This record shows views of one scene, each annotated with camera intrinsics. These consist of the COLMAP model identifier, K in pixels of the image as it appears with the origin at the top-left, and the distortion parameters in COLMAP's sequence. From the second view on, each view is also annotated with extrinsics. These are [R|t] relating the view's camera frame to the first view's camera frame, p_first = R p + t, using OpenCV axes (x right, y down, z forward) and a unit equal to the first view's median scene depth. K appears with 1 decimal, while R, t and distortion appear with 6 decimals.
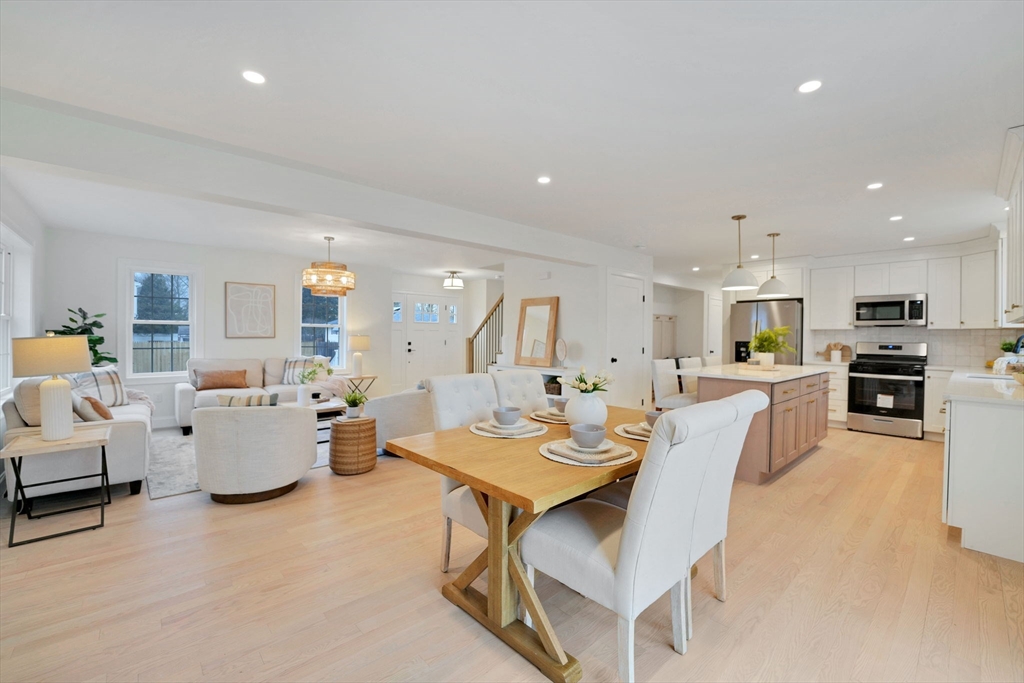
lens RADIAL K [[429.5, 0, 527.1], [0, 429.5, 339.9], [0, 0, 1]] dist [-0.000553, 0.000672]
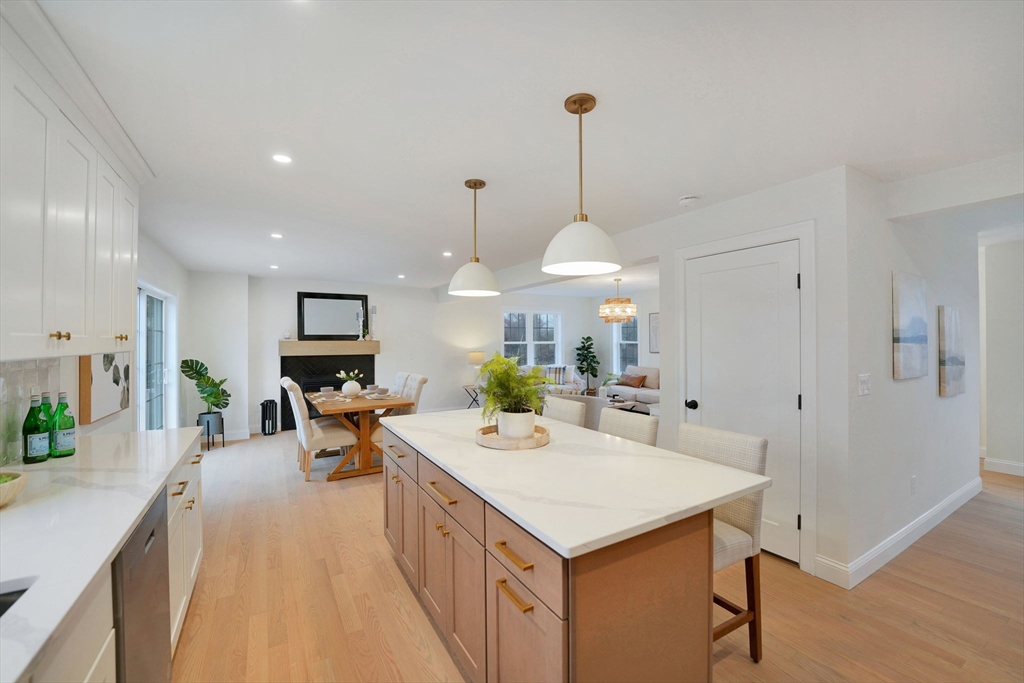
lens RADIAL K [[416.9, 0, 512.0], [0, 416.9, 341.5], [0, 0, 1]] dist [0.000712, -0.000089]
pose [[-0.234006, -0.006329, -0.972215, 0.817782], [-0.008165, 0.999956, -0.004544, -0.035255], [0.972201, 0.006875, -0.234047, 0.901893]]
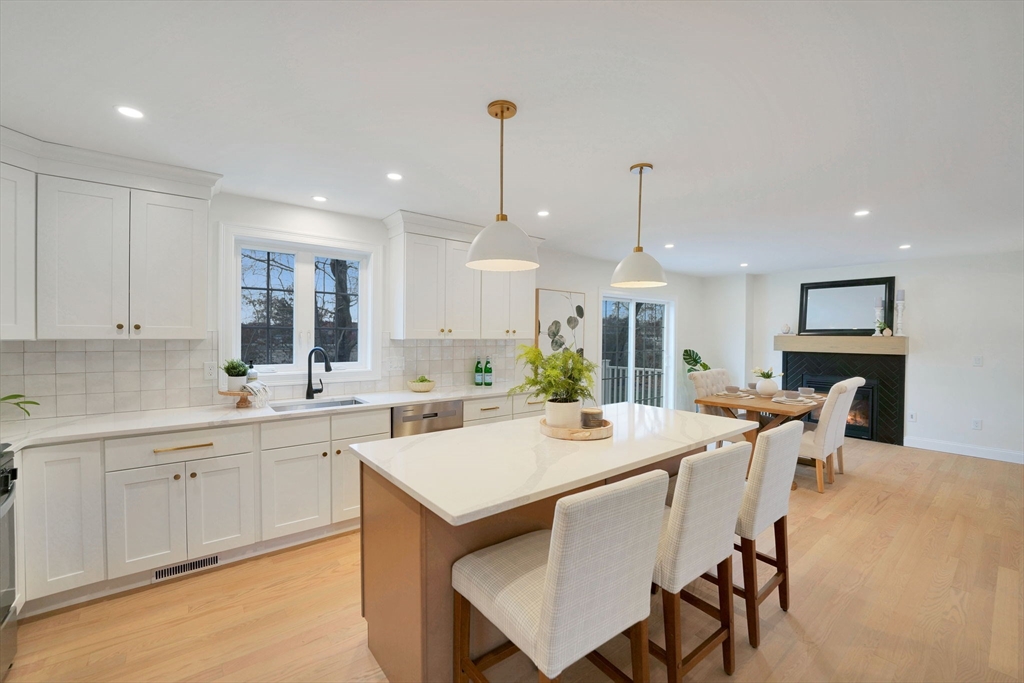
lens RADIAL K [[429.5, 0, 527.1], [0, 429.5, 339.9], [0, 0, 1]] dist [-0.000553, 0.000672]
pose [[-0.997269, -0.018572, 0.071486, 0.452898], [-0.017046, 0.999615, 0.021904, -0.039315], [-0.071866, 0.020626, -0.997201, 1.228375]]
